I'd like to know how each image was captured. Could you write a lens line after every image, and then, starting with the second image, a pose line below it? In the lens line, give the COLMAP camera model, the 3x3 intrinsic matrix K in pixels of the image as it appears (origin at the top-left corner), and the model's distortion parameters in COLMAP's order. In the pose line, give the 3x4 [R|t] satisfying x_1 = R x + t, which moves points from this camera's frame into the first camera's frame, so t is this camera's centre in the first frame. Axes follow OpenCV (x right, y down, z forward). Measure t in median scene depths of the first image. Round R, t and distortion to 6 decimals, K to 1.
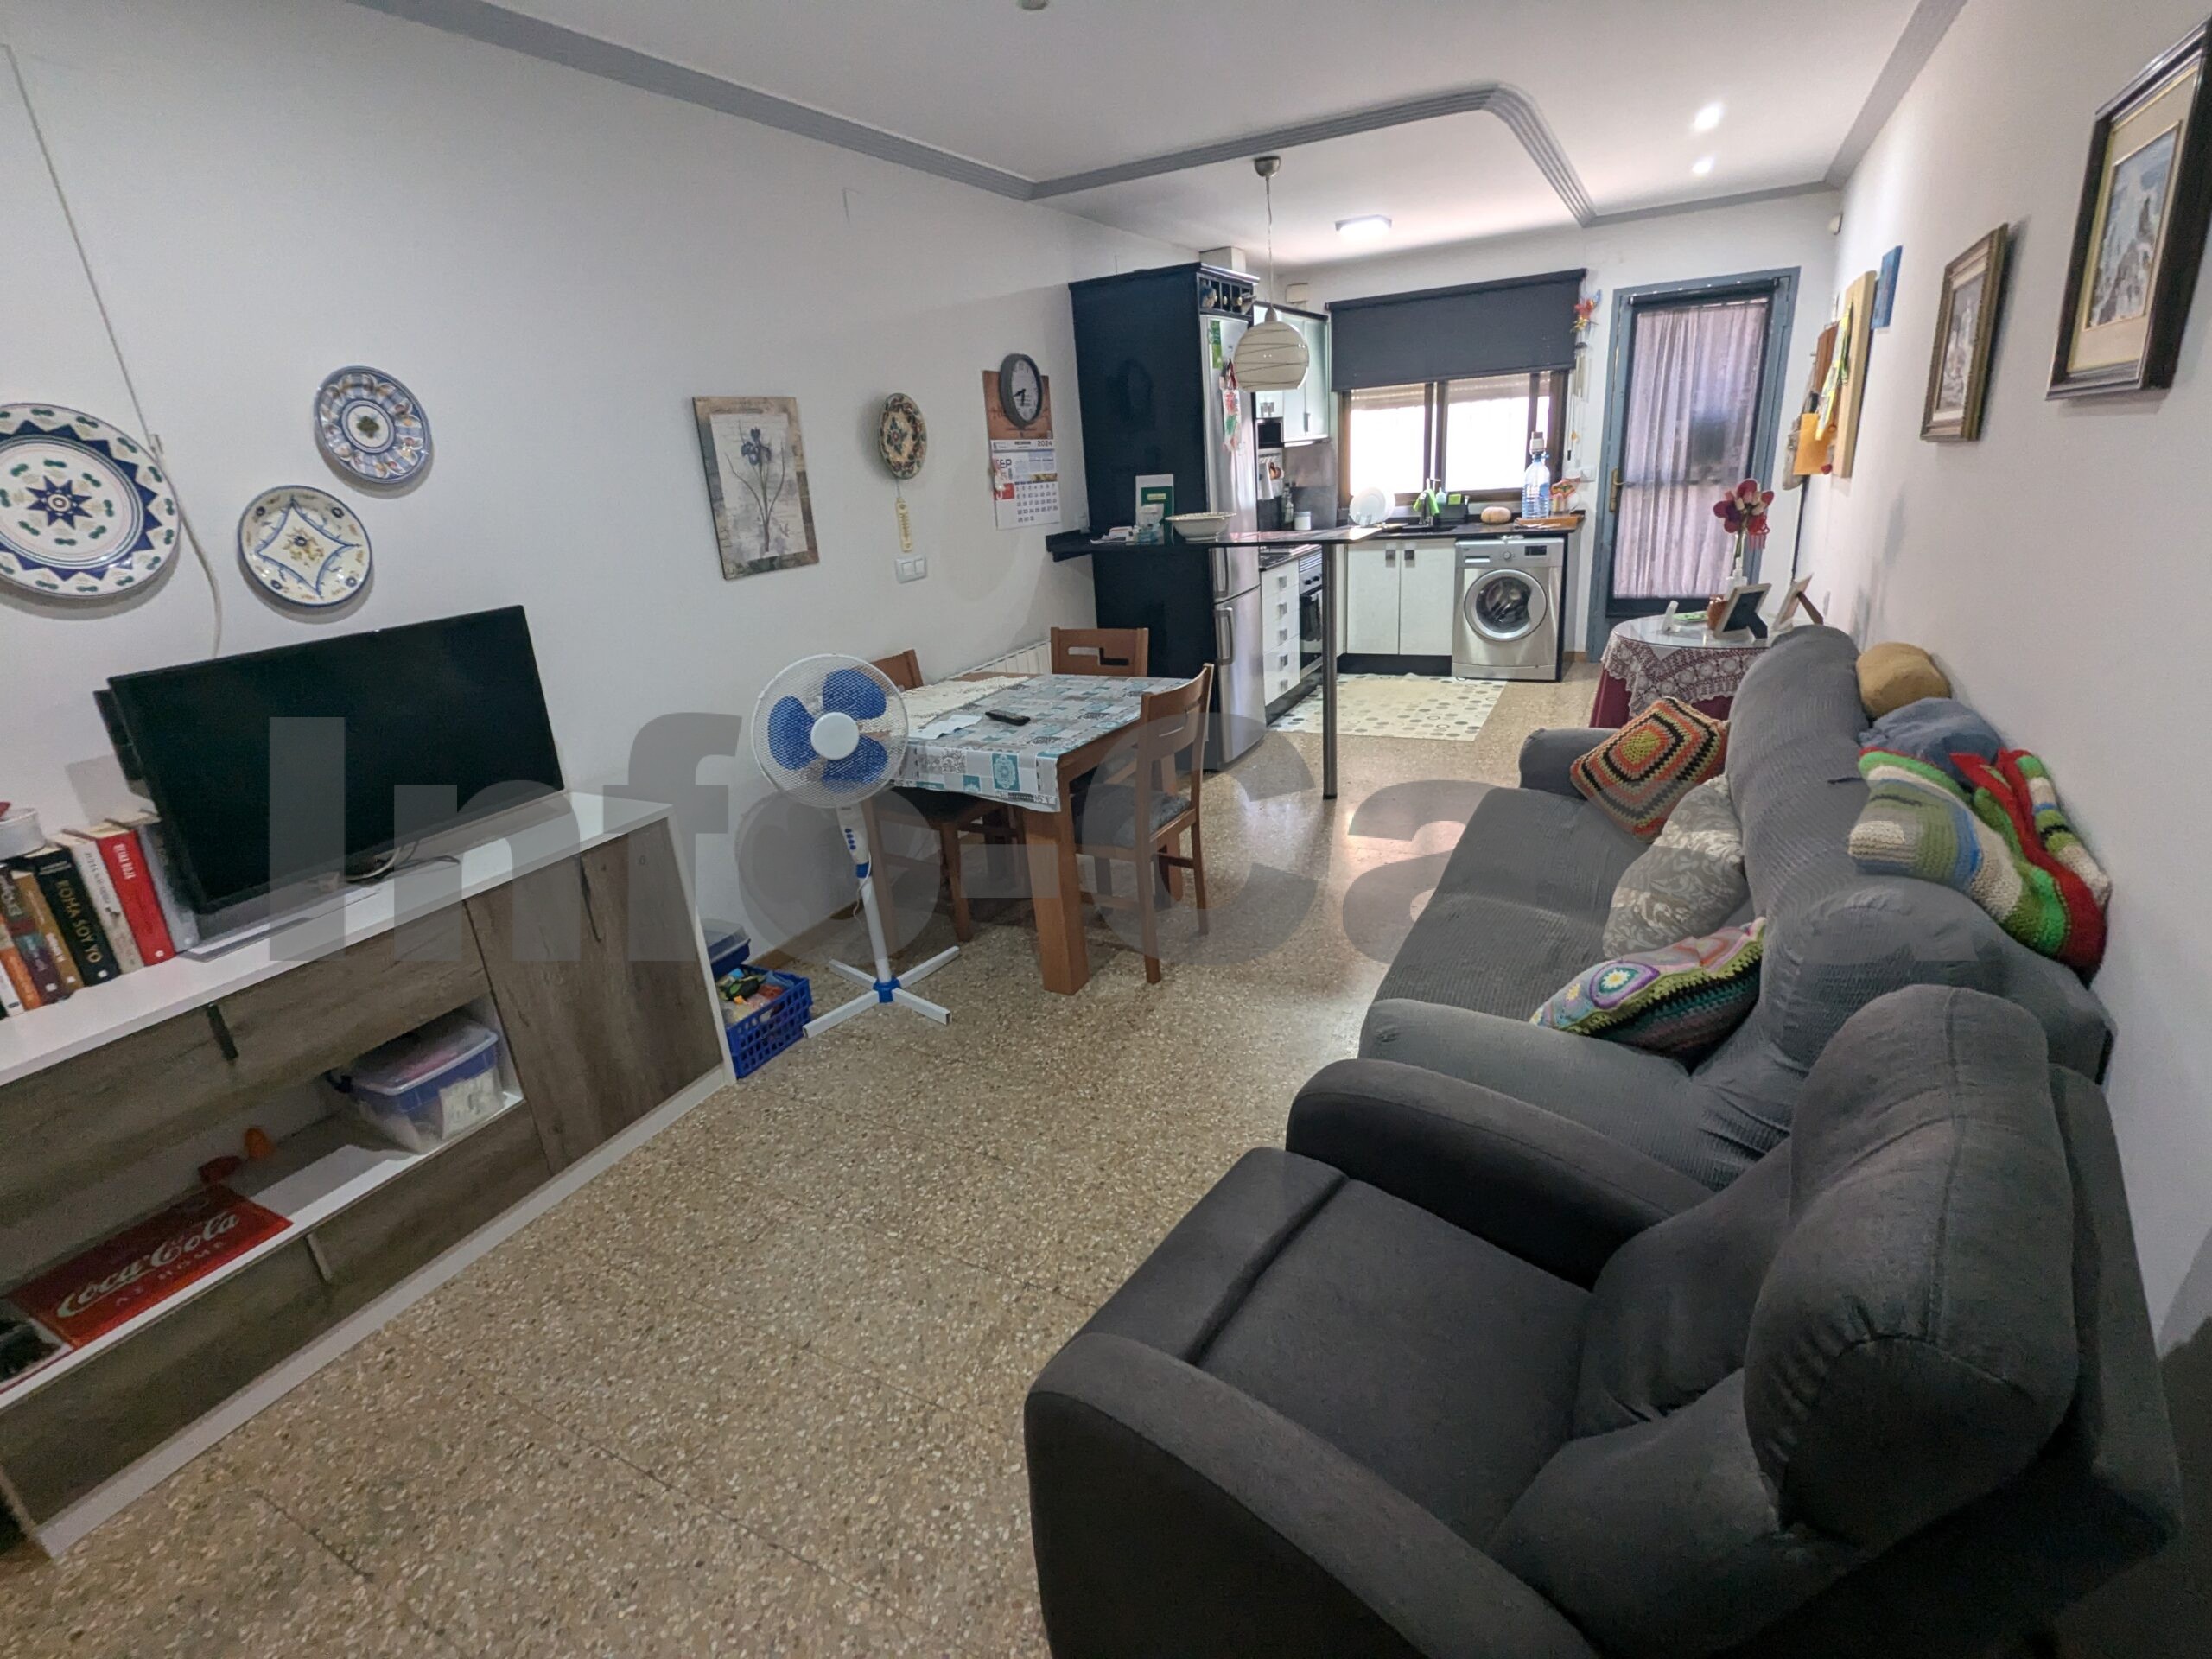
lens RADIAL K [[1040.4, 0, 1114.1], [0, 1040.4, 824.8], [0, 0, 1]] dist [-0.005032, 0.003047]
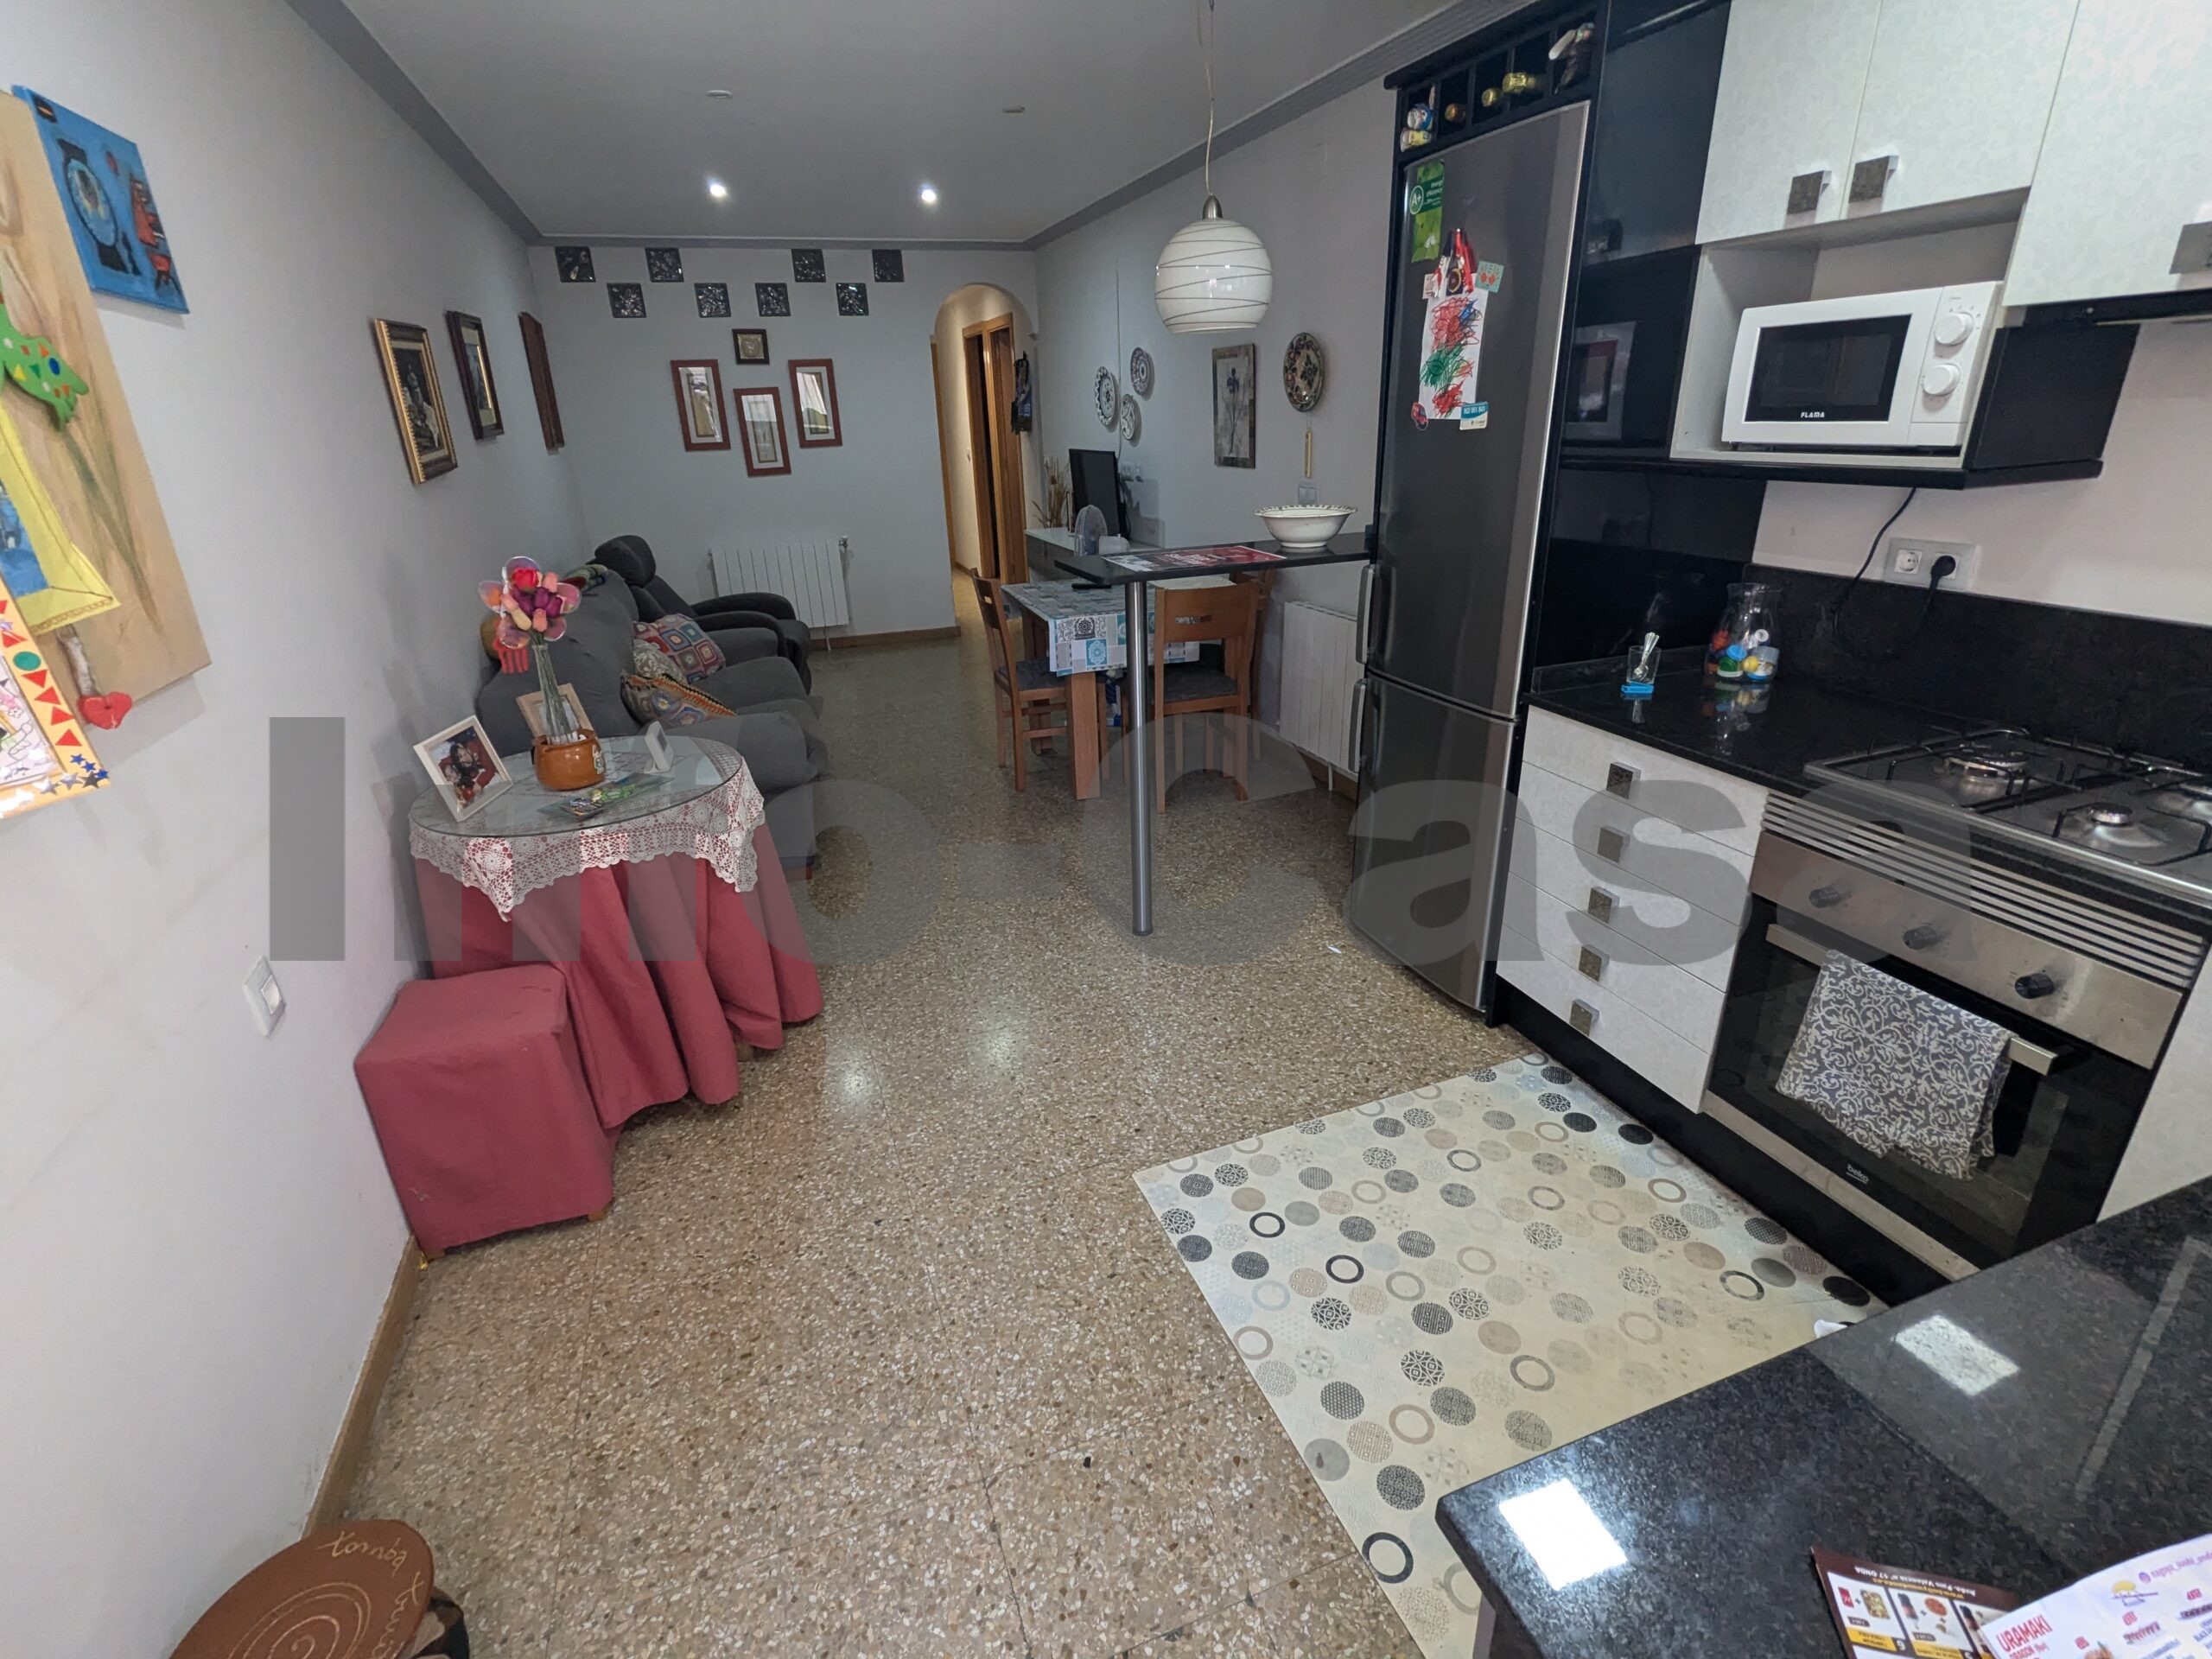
lens RADIAL K [[1040.4, 0, 1121.4], [0, 1040.4, 829.9], [0, 0, 1]] dist [-0.005032, 0.003047]
pose [[-0.660122, 0.373317, -0.651824, 0.601169], [-0.174931, 0.767497, 0.616723, -0.472518], [0.730506, 0.521136, -0.441337, 1.166666]]
